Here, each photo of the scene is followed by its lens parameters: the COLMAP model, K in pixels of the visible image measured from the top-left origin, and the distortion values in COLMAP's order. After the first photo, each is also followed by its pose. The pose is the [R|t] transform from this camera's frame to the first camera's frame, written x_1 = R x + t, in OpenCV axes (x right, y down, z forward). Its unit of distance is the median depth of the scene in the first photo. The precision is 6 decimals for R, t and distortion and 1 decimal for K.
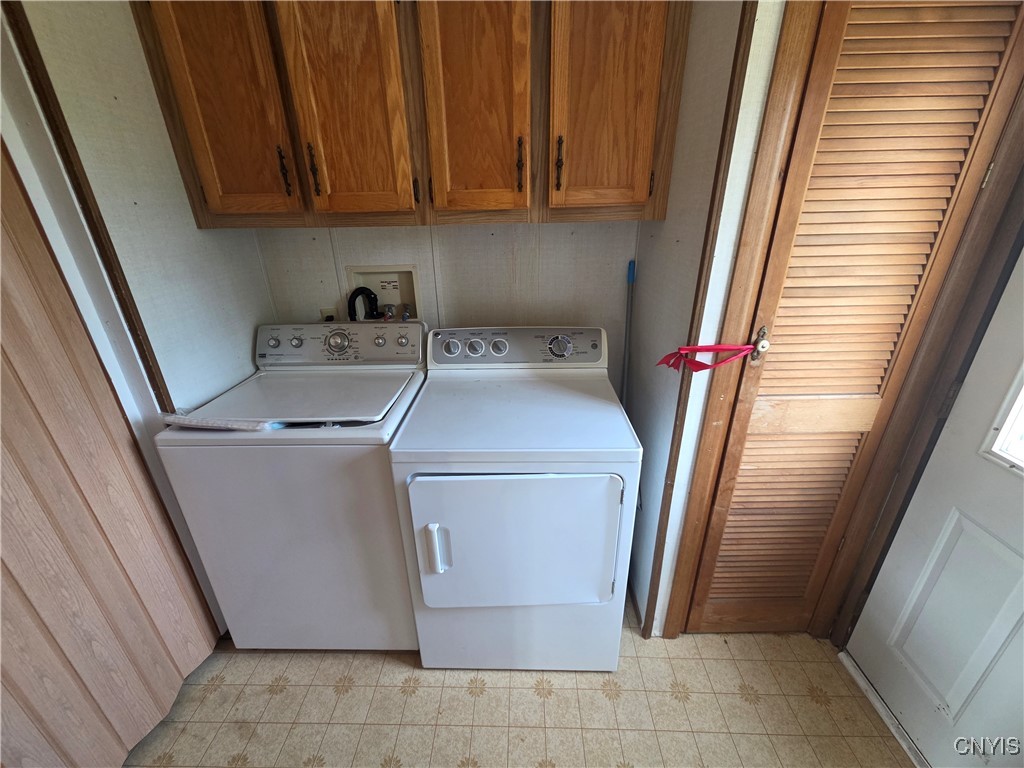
lens RADIAL K [[417.1, 0, 519.0], [0, 417.1, 388.4], [0, 0, 1]] dist [0.006970, -0.001796]
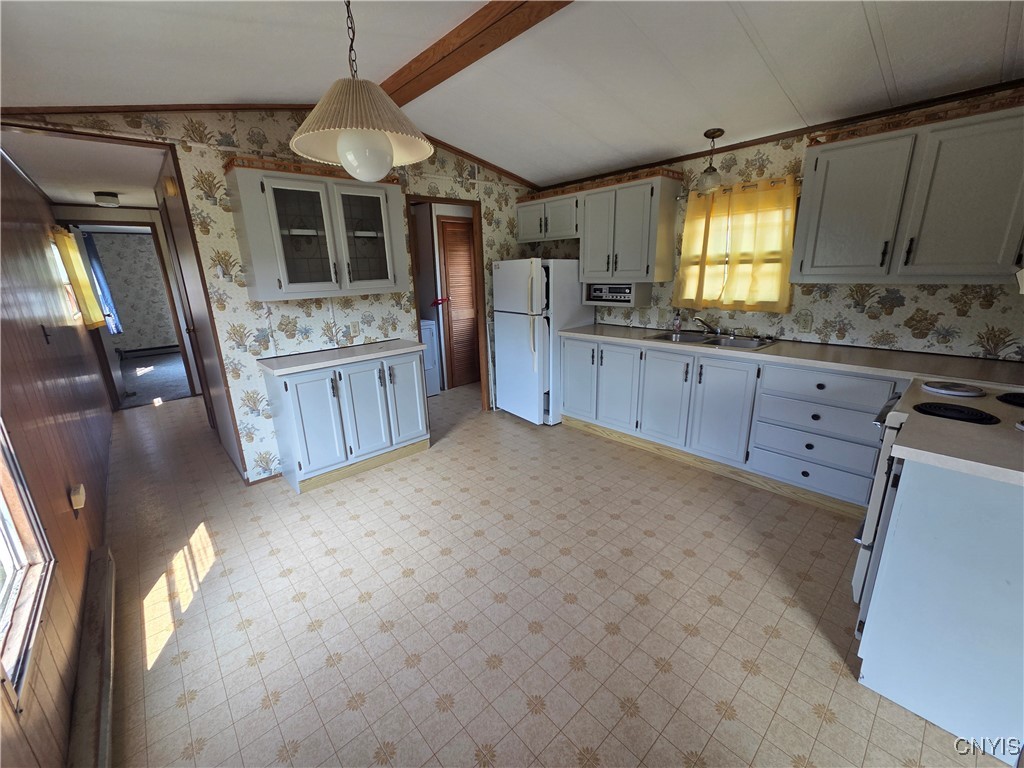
lens RADIAL K [[417.1, 0, 507.3], [0, 417.1, 382.8], [0, 0, 1]] dist [0.006970, -0.001796]
pose [[0.747936, -0.188414, 0.636469, -2.023508], [0.286086, 0.956739, -0.052966, 1.195511], [-0.598955, 0.221700, 0.769482, -2.683801]]
